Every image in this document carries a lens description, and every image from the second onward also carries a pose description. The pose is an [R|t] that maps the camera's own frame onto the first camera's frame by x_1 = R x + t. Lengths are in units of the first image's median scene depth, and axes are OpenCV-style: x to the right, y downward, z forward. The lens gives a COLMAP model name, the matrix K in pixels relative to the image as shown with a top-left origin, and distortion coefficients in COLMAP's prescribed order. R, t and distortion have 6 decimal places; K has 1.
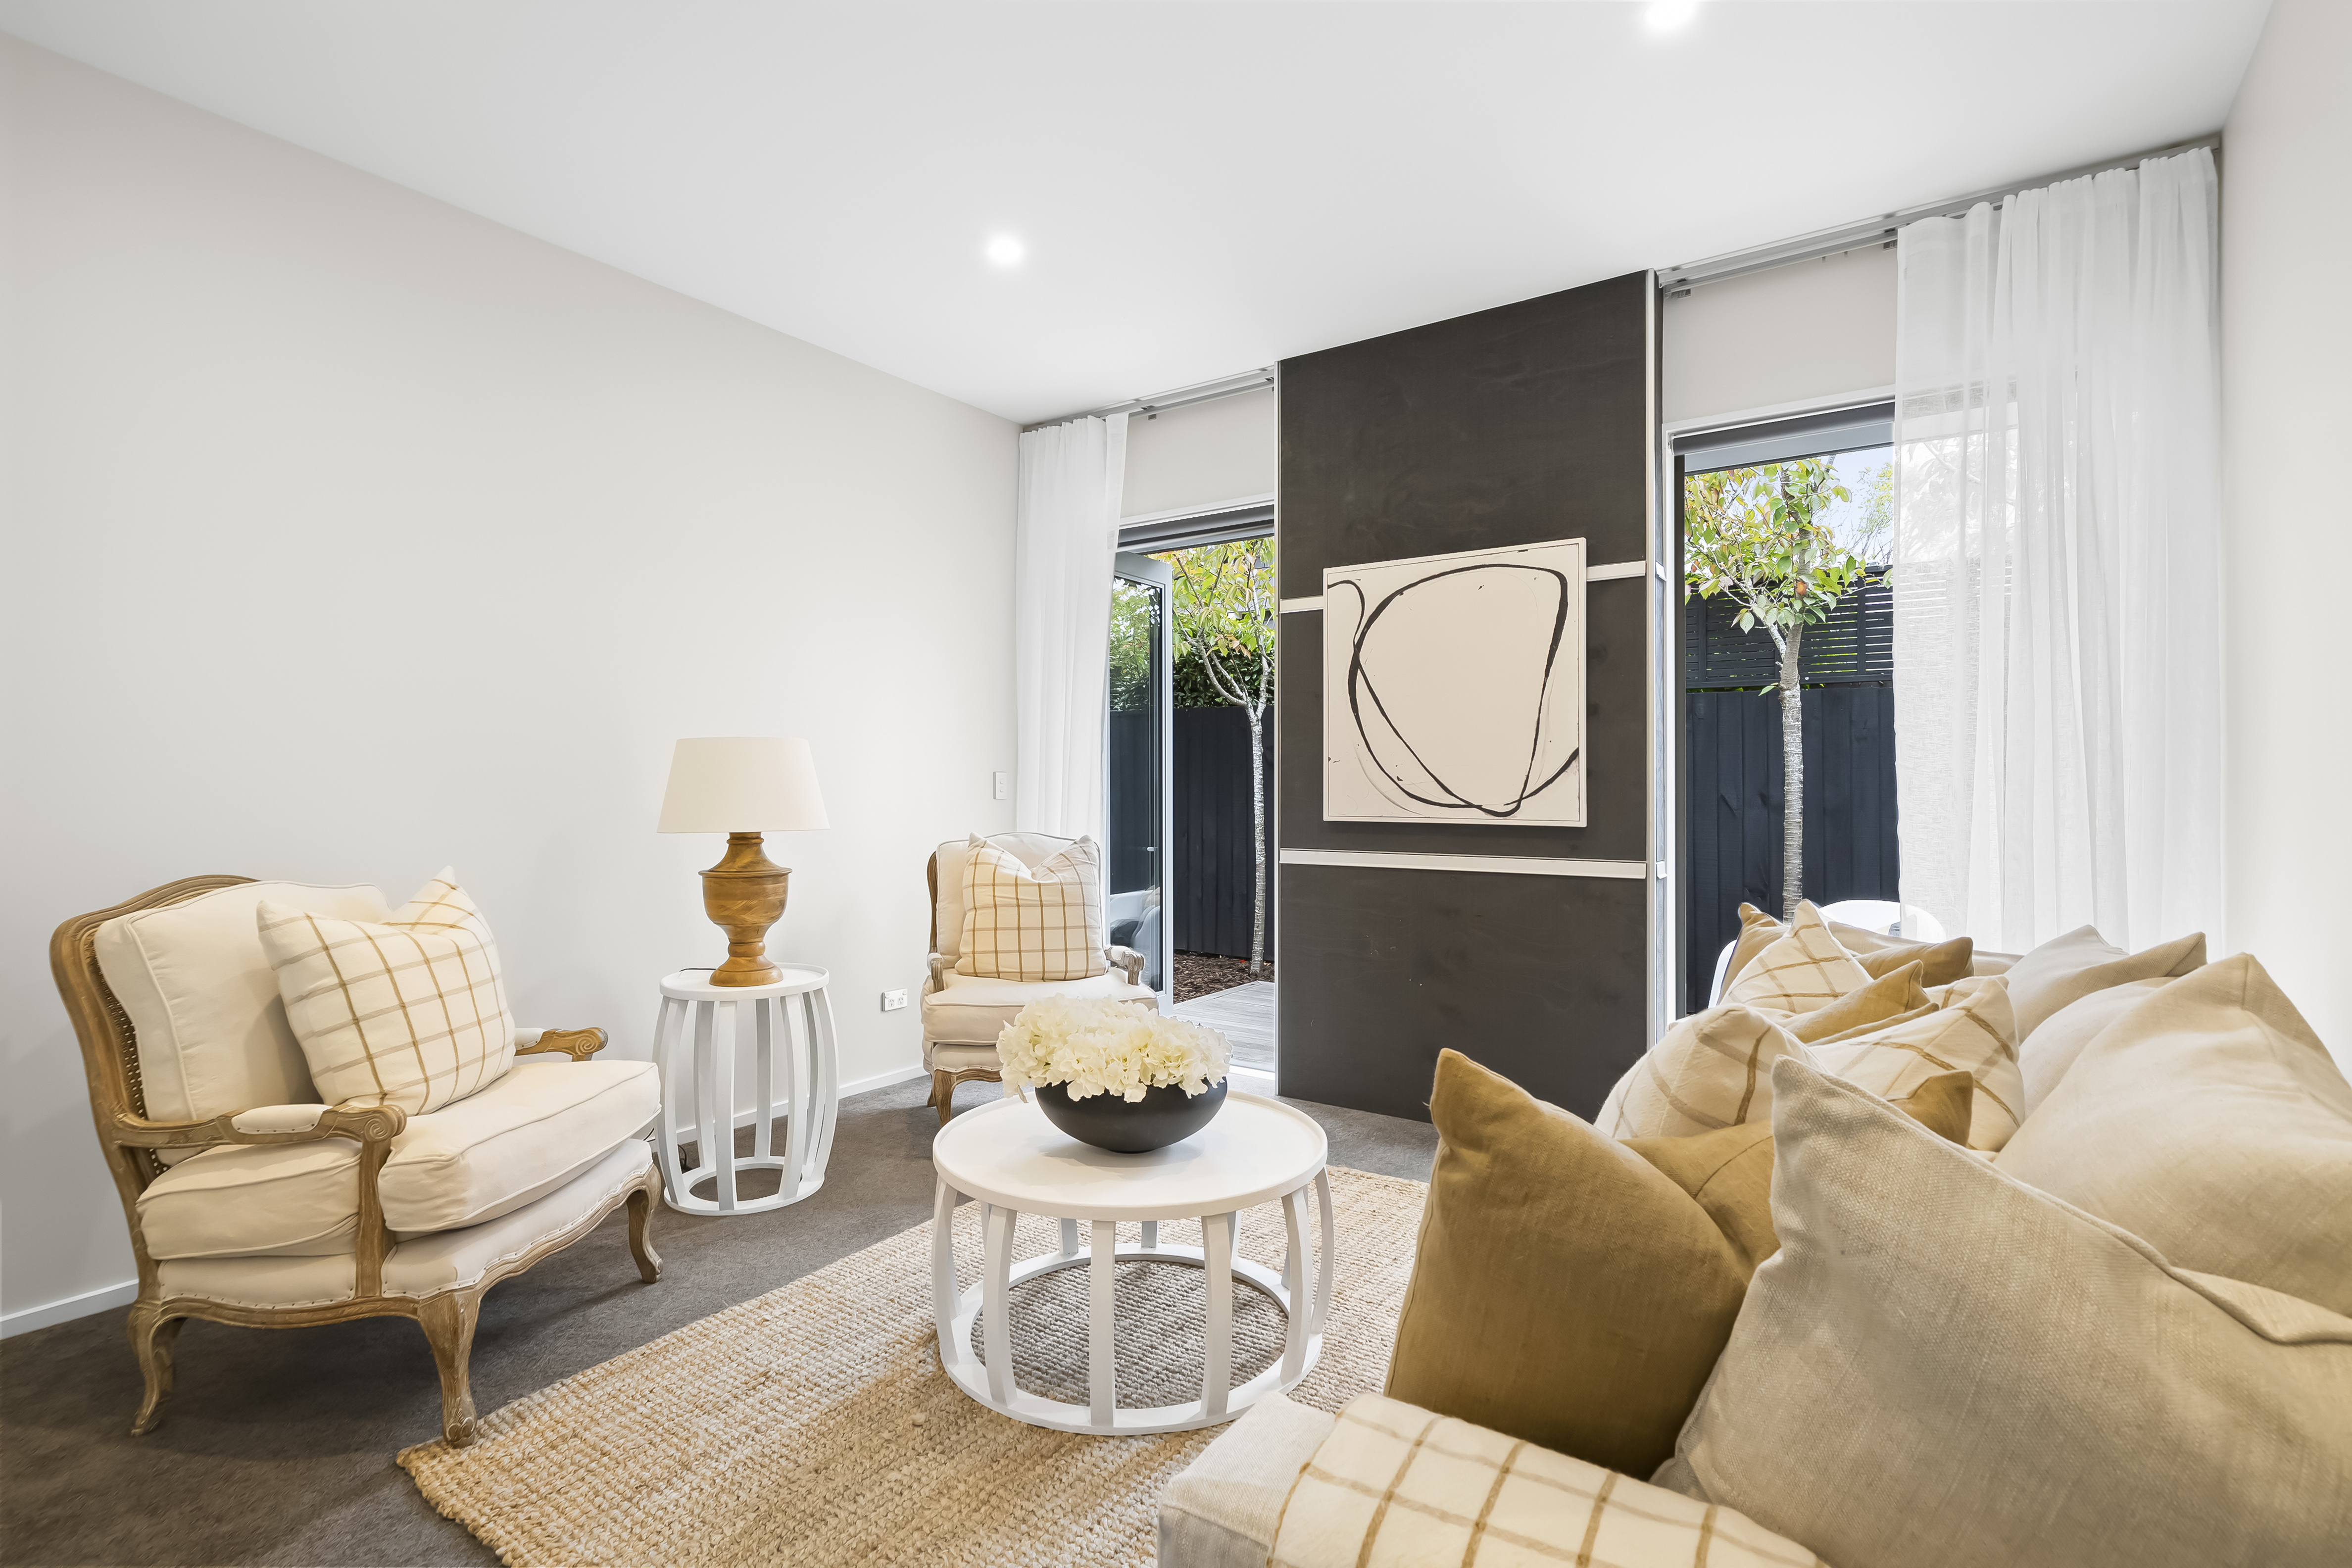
lens RADIAL K [[1080.2, 0, 1166.4], [0, 1080.2, 787.4], [0, 0, 1]] dist [0.001929, -0.000090]
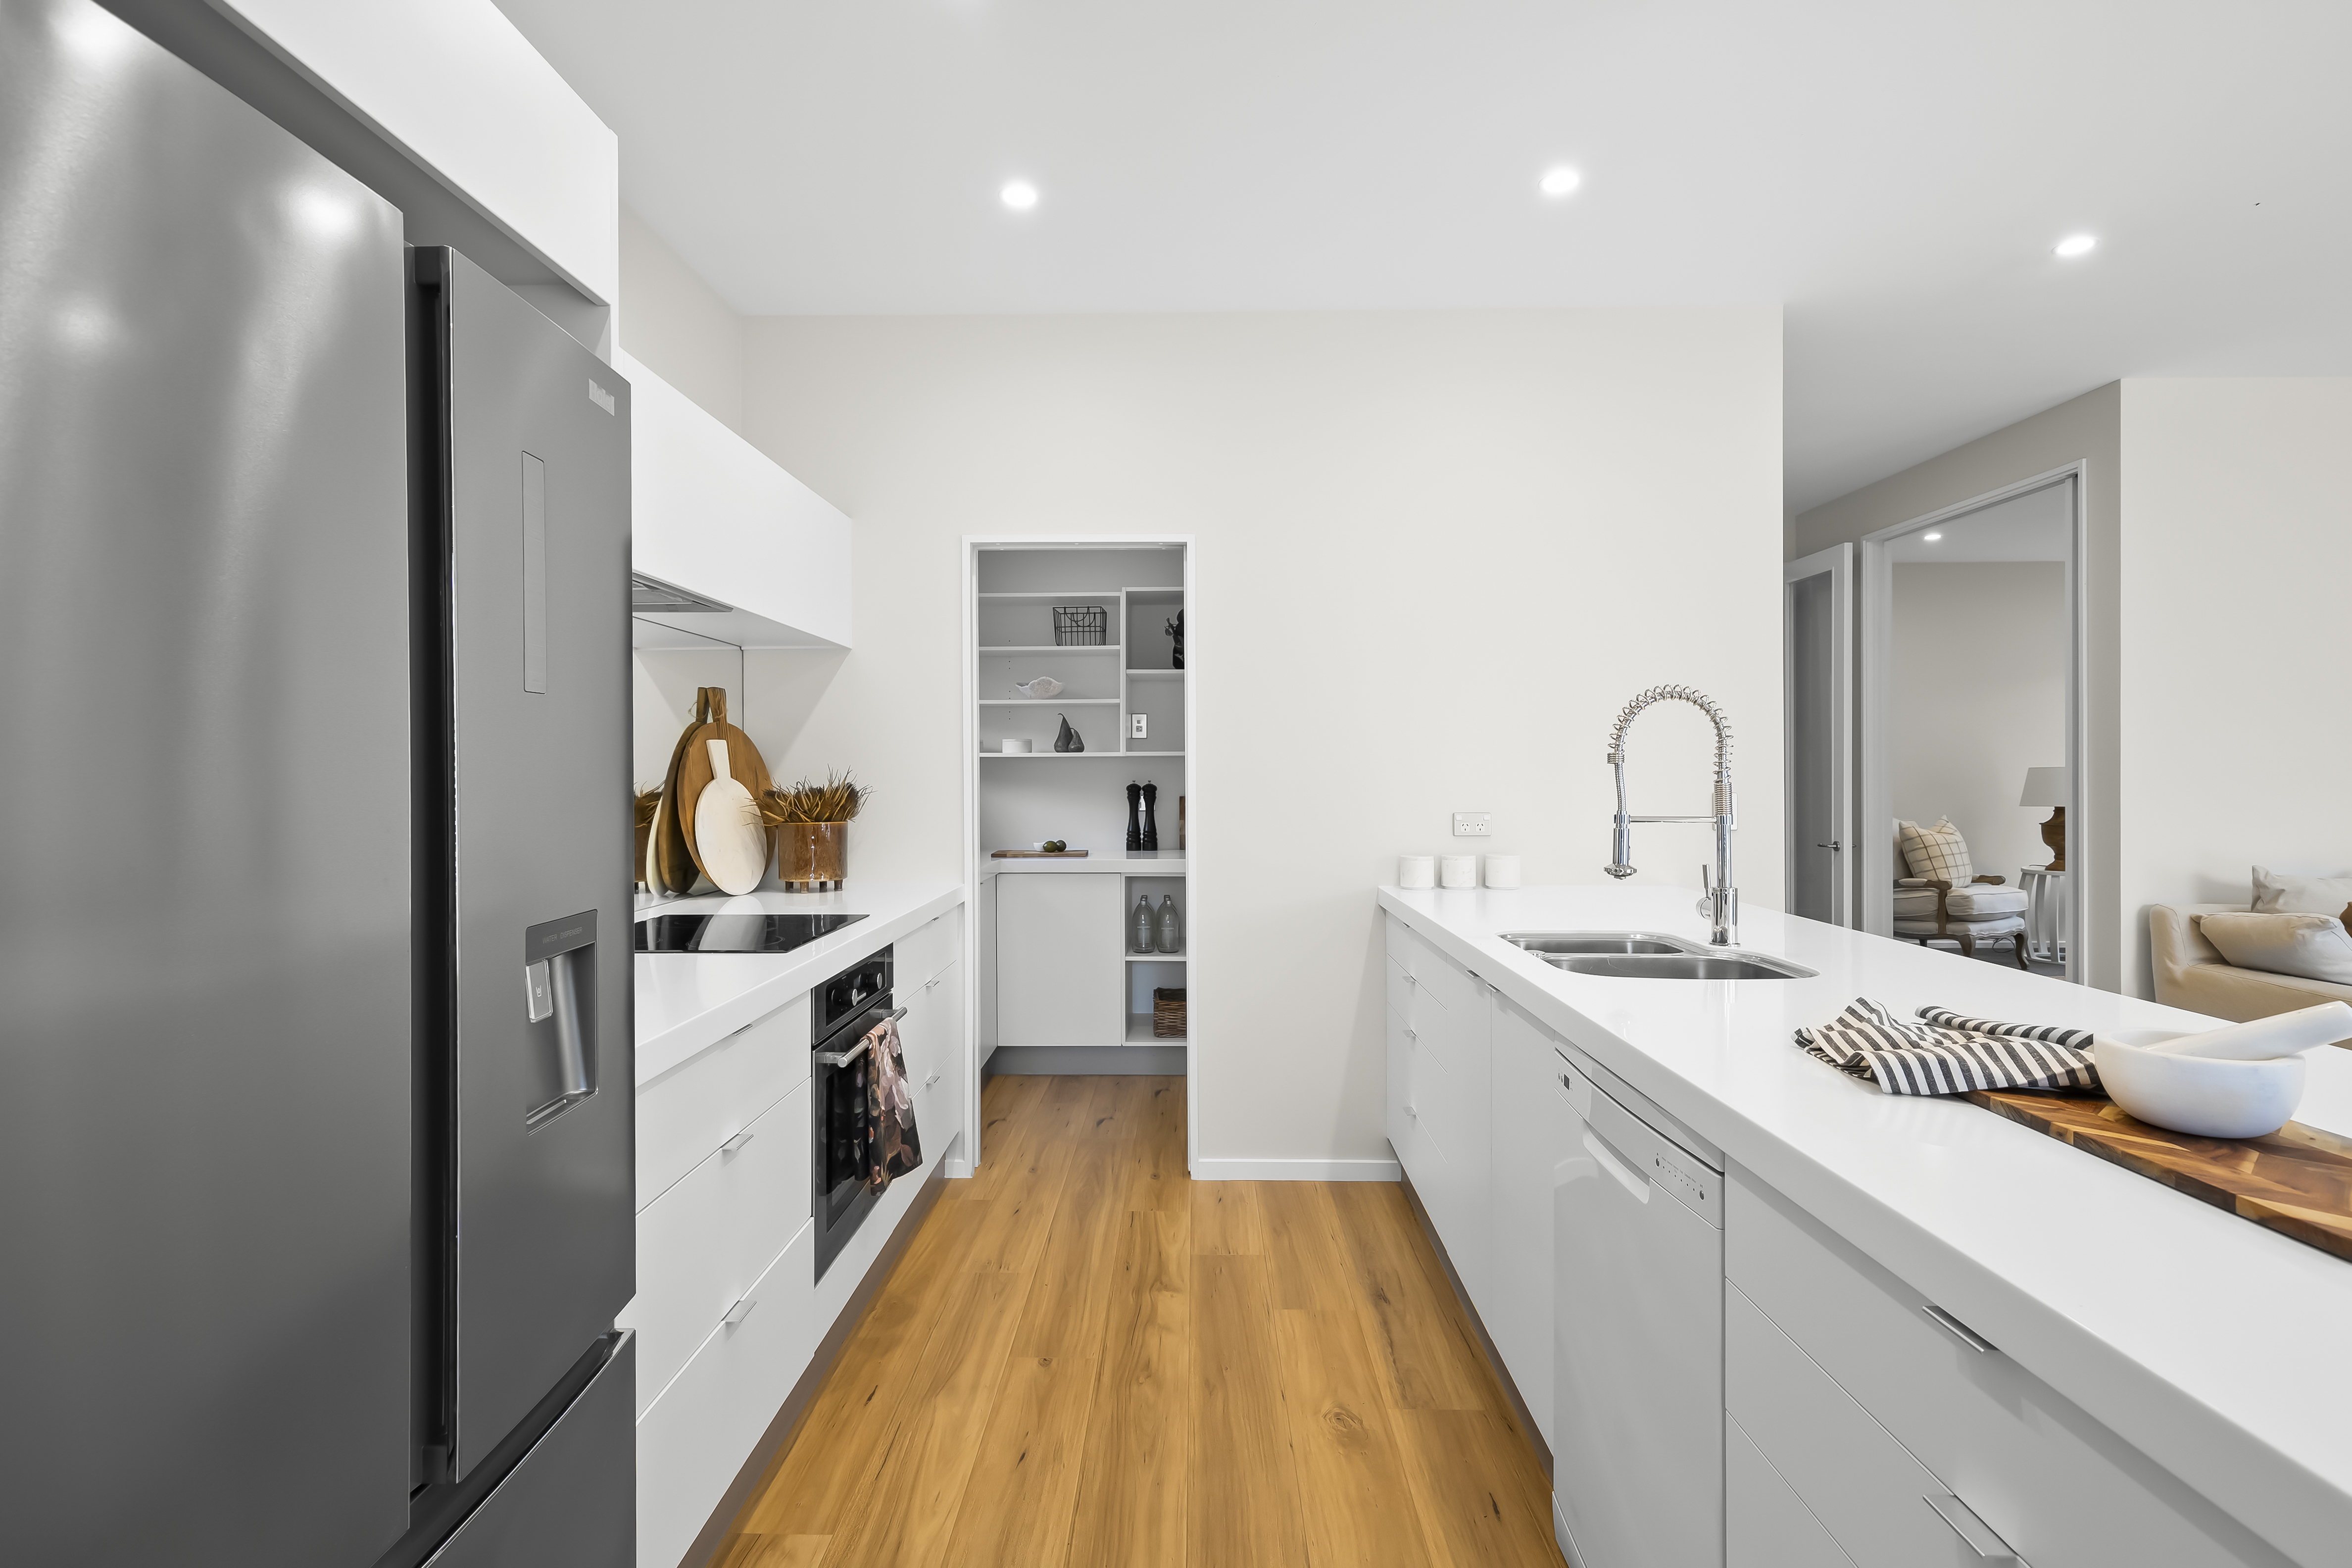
lens RADIAL K [[1162.2, 0, 1182.6], [0, 1162.2, 770.2], [0, 0, 1]] dist [0.000185, 0.000033]
pose [[0.538614, -0.002596, -0.842549, 0.879358], [0.003856, 0.999992, -0.000616, -0.055176], [0.842544, -0.002917, 0.538620, -2.438416]]
